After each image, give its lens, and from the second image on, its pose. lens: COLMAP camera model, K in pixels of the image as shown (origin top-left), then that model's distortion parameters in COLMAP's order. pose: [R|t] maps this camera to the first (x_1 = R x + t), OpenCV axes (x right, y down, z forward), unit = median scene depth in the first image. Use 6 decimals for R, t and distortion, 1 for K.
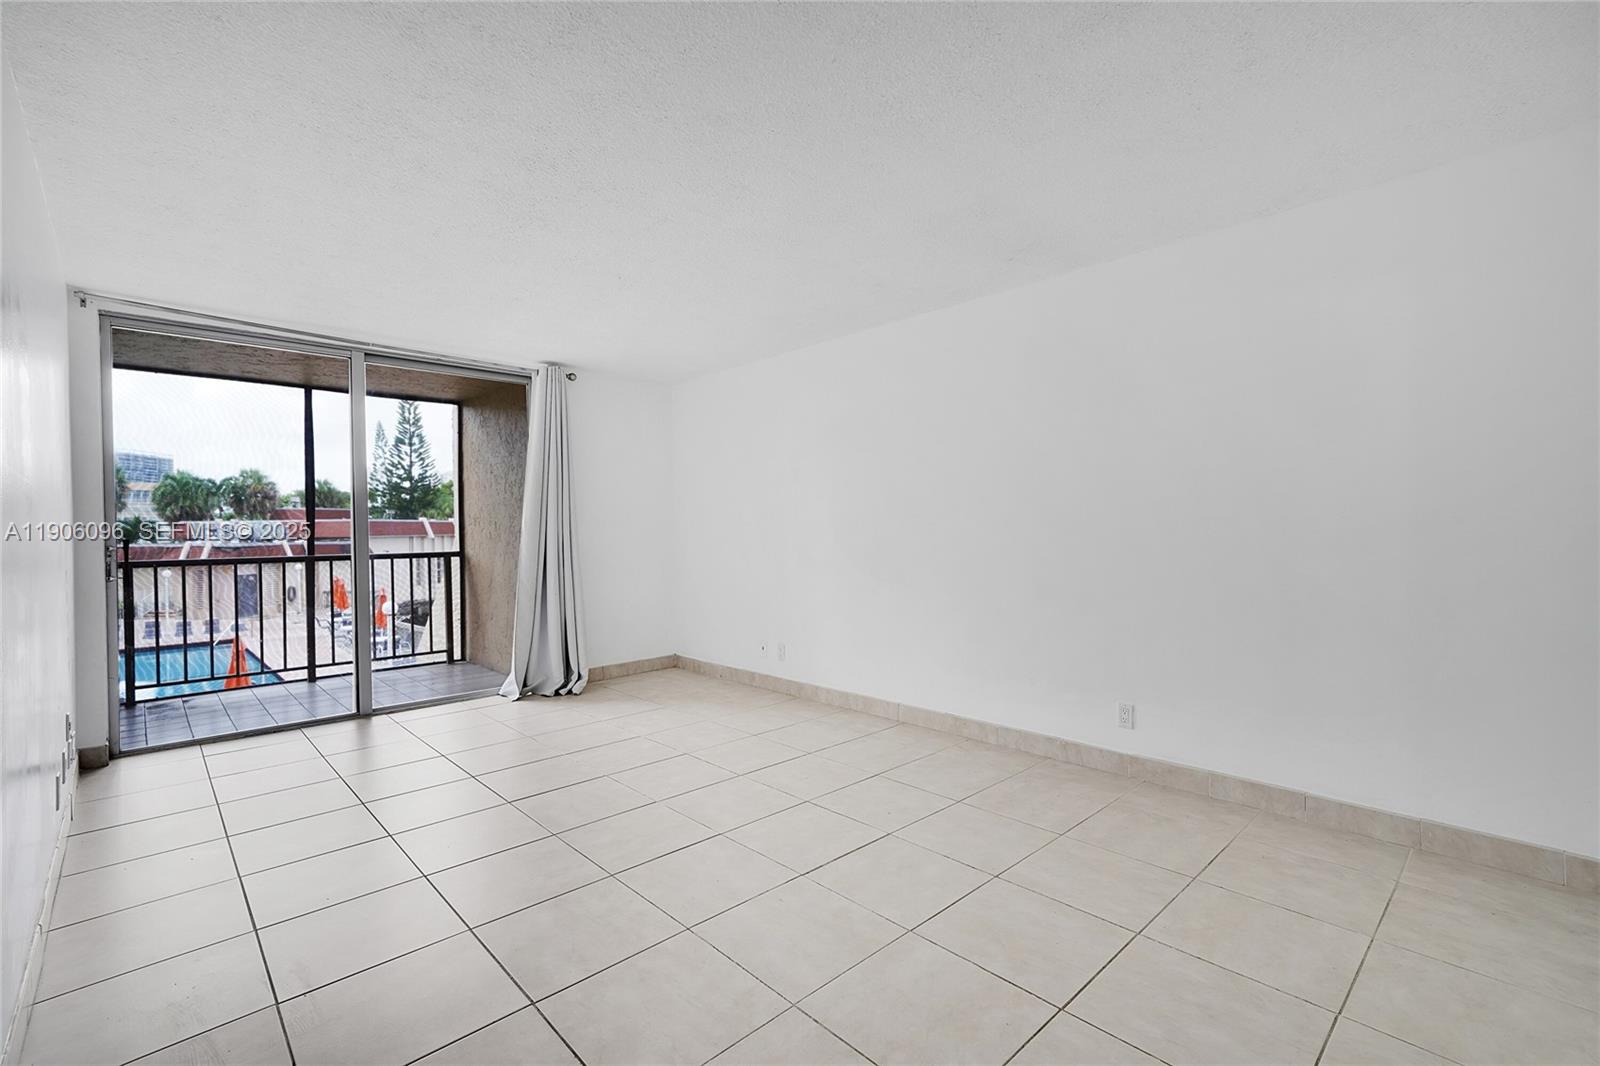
lens RADIAL K [[698.6, 0, 798.5], [0, 698.6, 535.4], [0, 0, 1]] dist [0.001250, -0.000055]
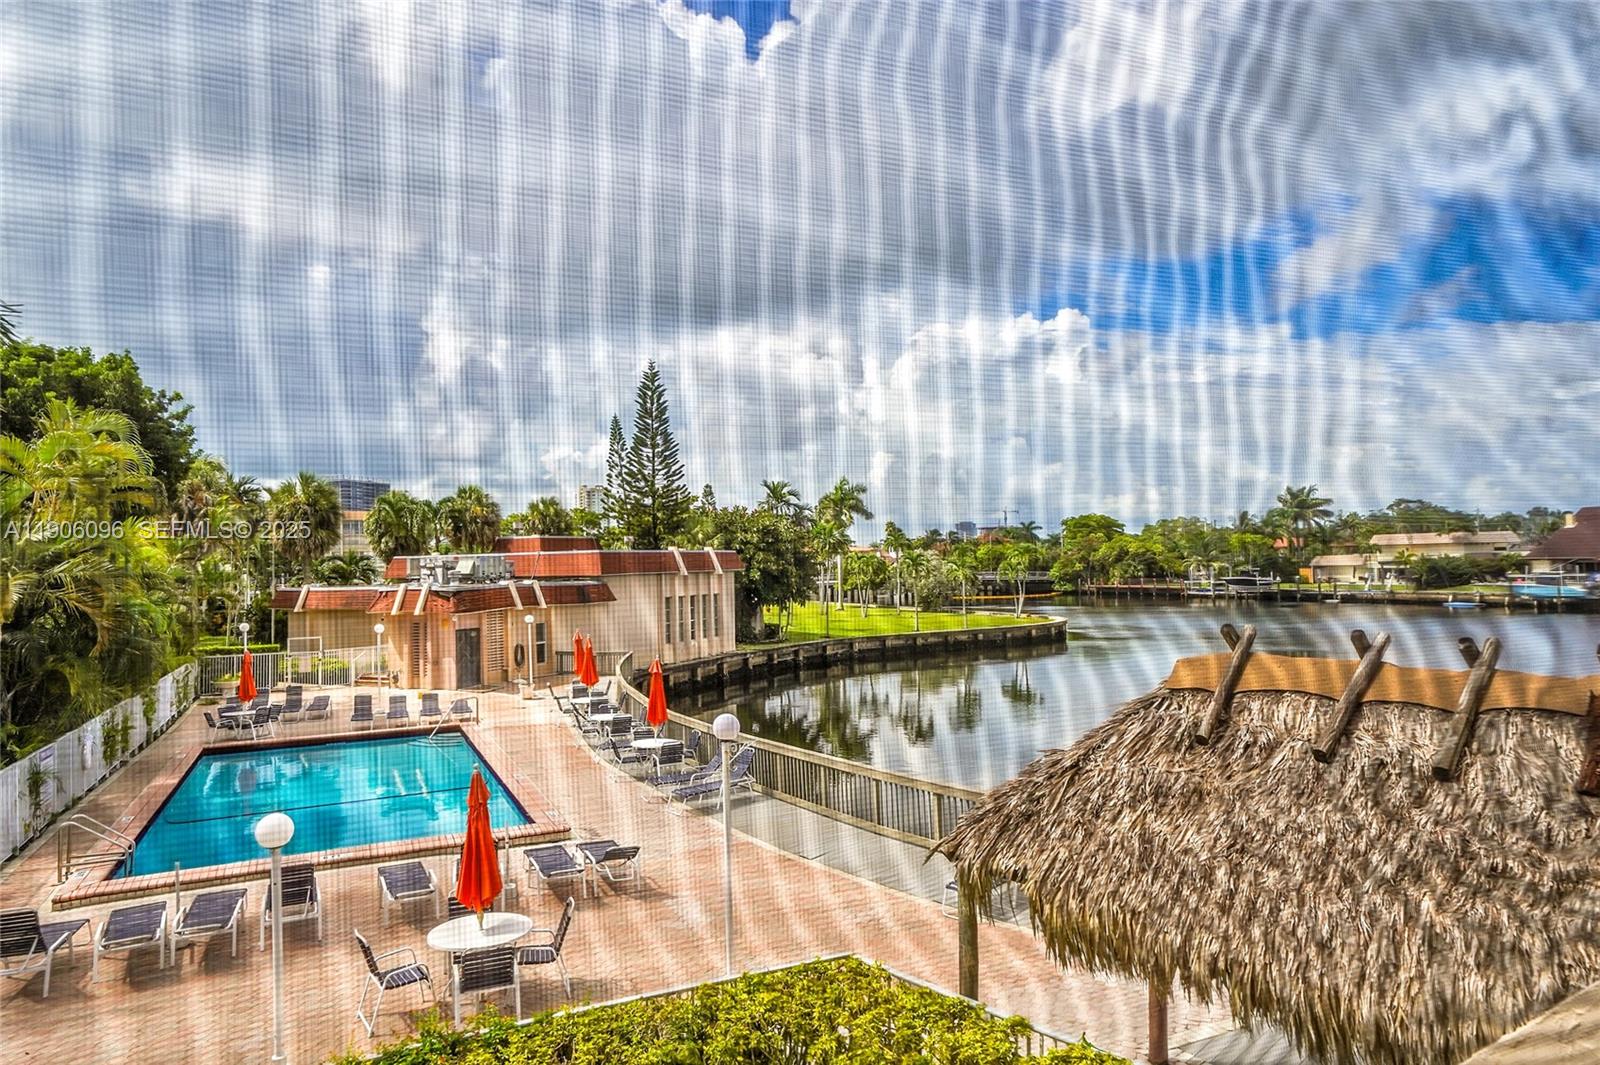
lens RADIAL K [[998.2, 0, 802.9], [0, 998.2, 538.1], [0, 0, 1]] dist [0.003449, 0.000093]
pose [[0.943190, -0.018672, -0.331729, -0.069101], [0.009144, 0.999500, -0.030258, -0.002032], [0.332128, 0.025505, 0.942890, 0.080996]]
